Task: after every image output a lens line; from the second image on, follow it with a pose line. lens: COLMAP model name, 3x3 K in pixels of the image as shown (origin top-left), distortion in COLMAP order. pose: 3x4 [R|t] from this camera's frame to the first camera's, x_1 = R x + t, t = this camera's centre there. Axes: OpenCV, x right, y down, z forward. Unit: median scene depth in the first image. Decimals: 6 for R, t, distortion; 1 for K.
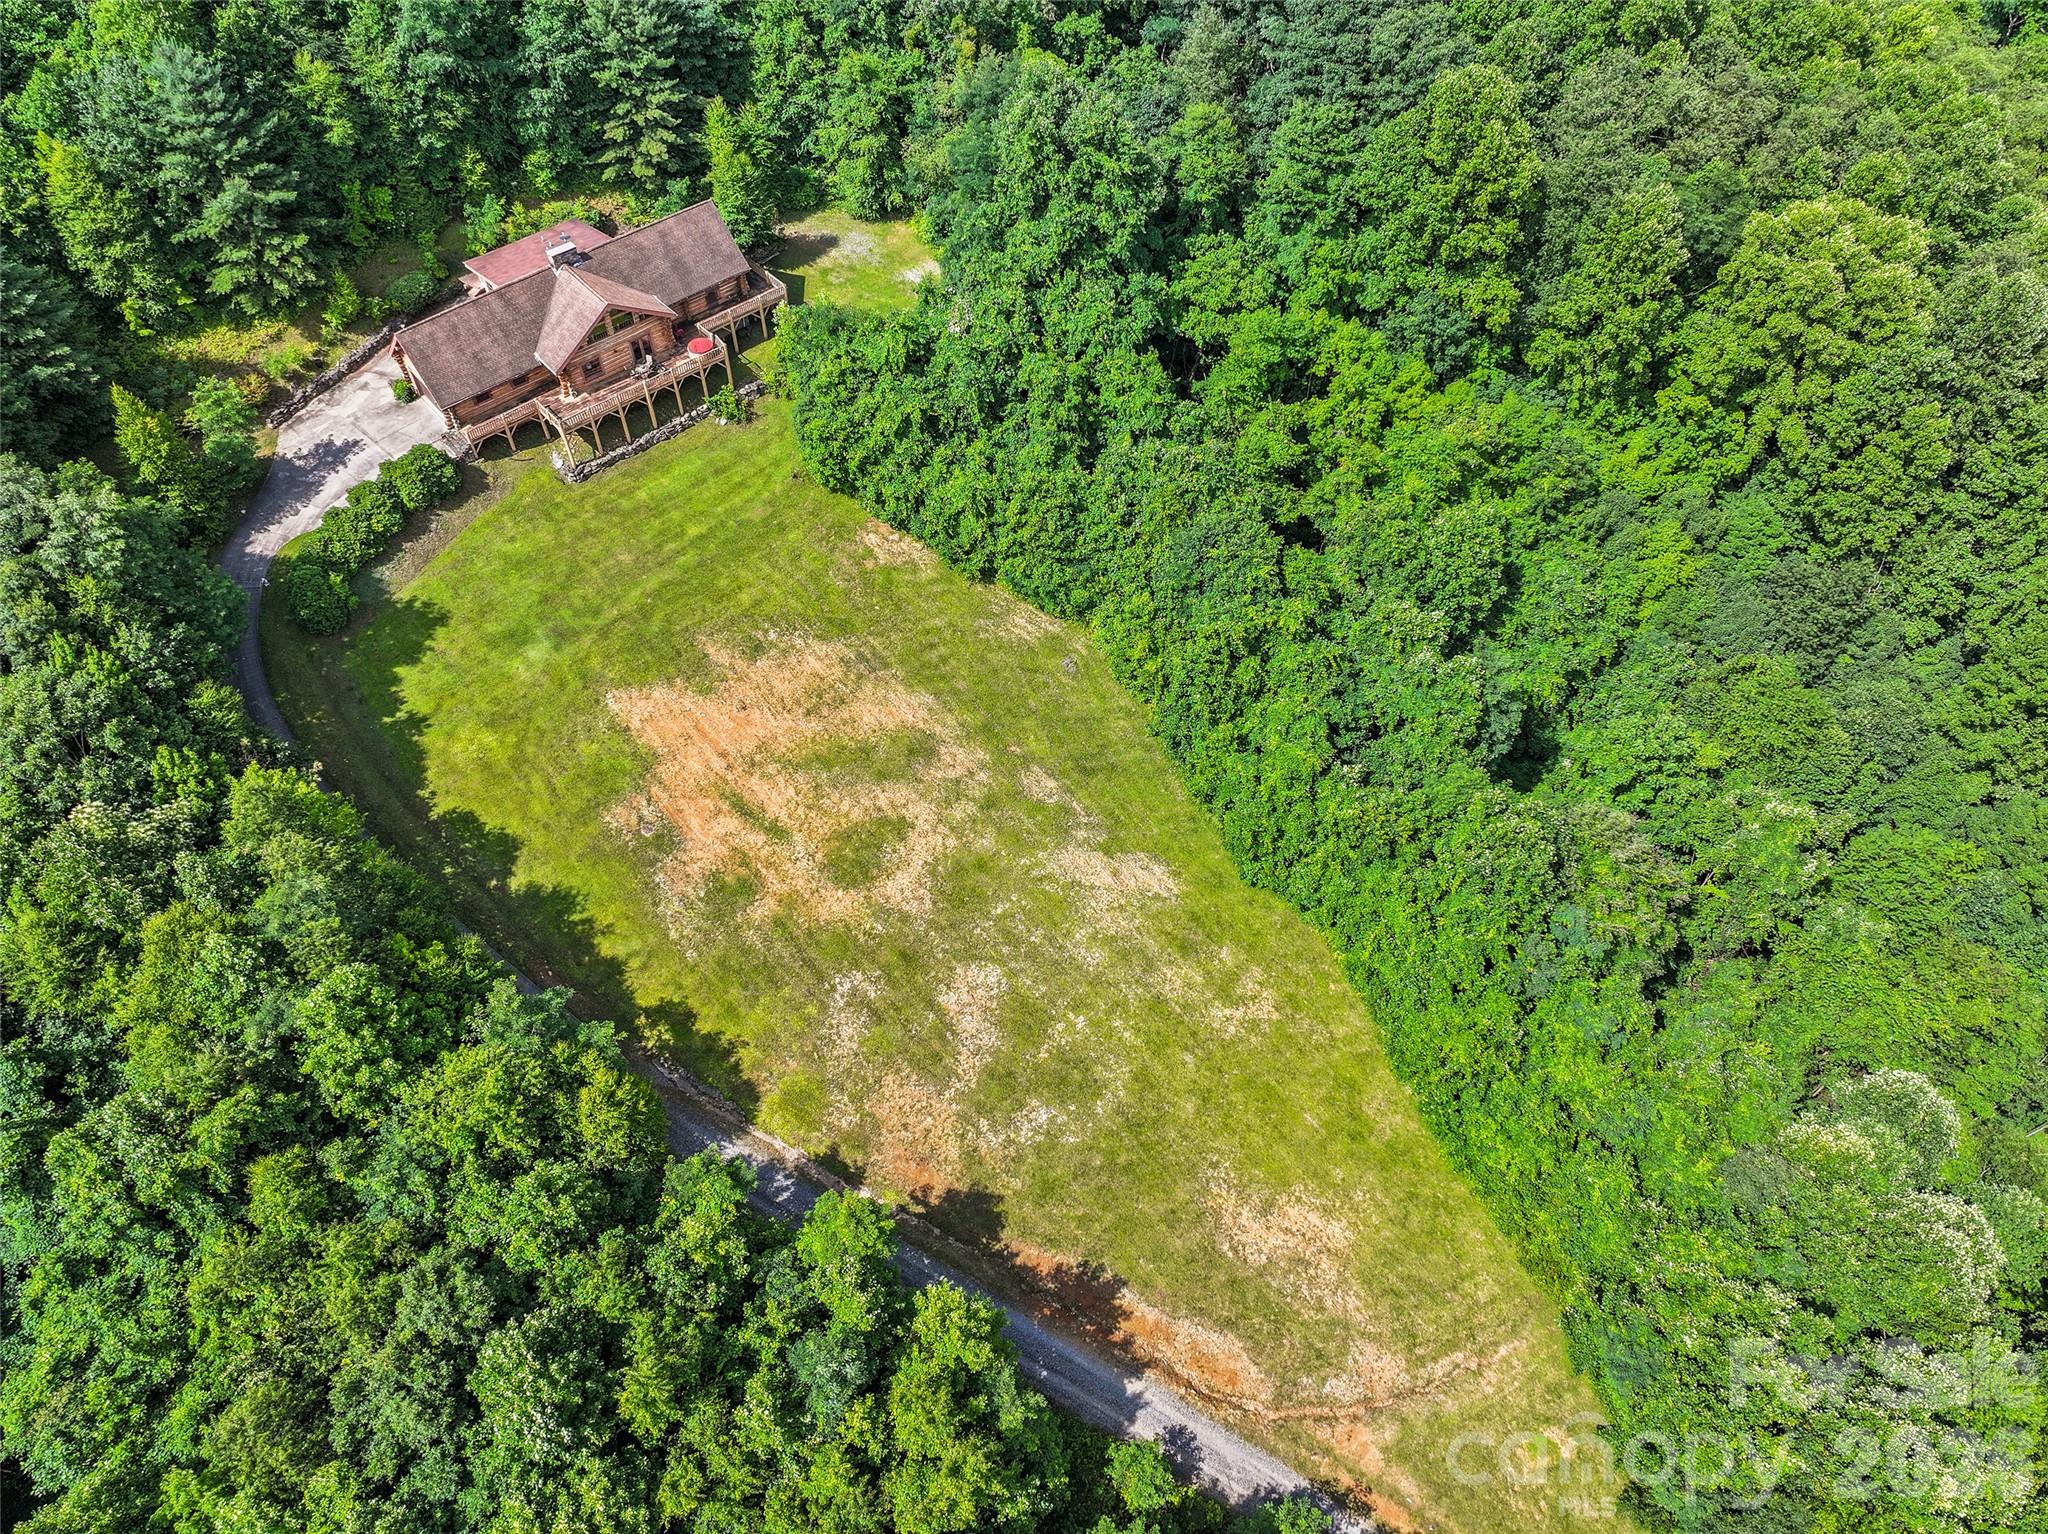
lens RADIAL K [[1434.8, 0, 1041.5], [0, 1434.8, 753.7], [0, 0, 1]] dist [-0.001308, 0.014932]
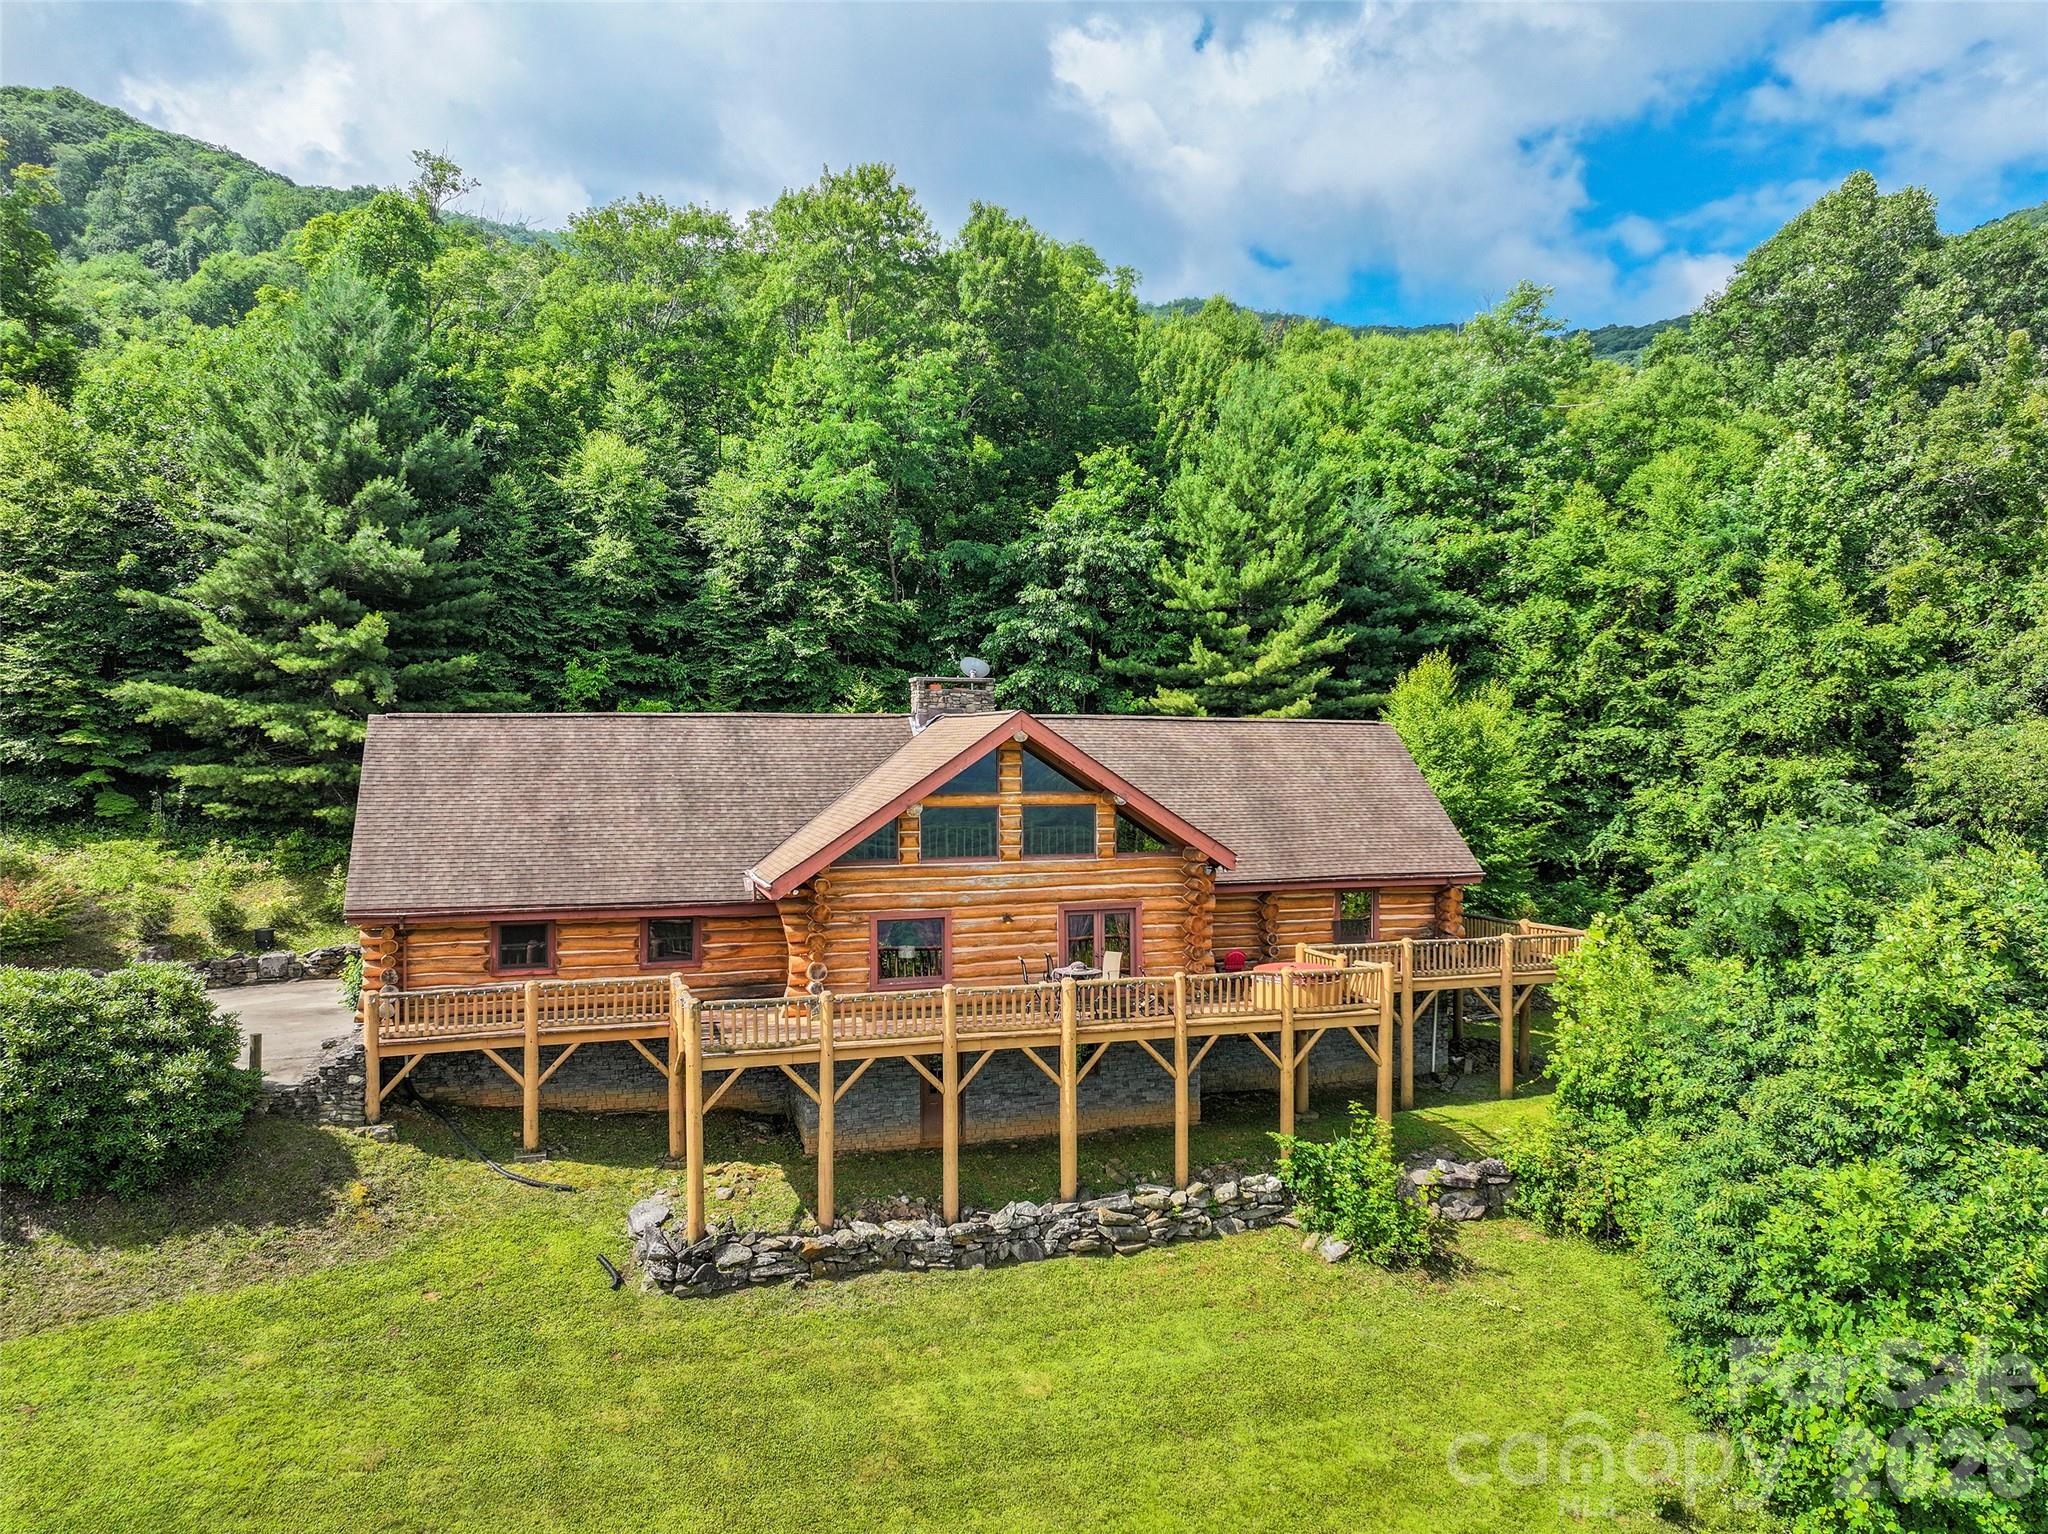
lens RADIAL K [[1434.8, 0, 1030.5], [0, 1434.8, 761.0], [0, 0, 1]] dist [-0.001308, 0.014932]
pose [[0.921892, -0.002713, -0.387437, -0.181463], [-0.300697, 0.625585, -0.719878, -0.095755], [0.244328, 0.780151, 0.575907, 0.812451]]
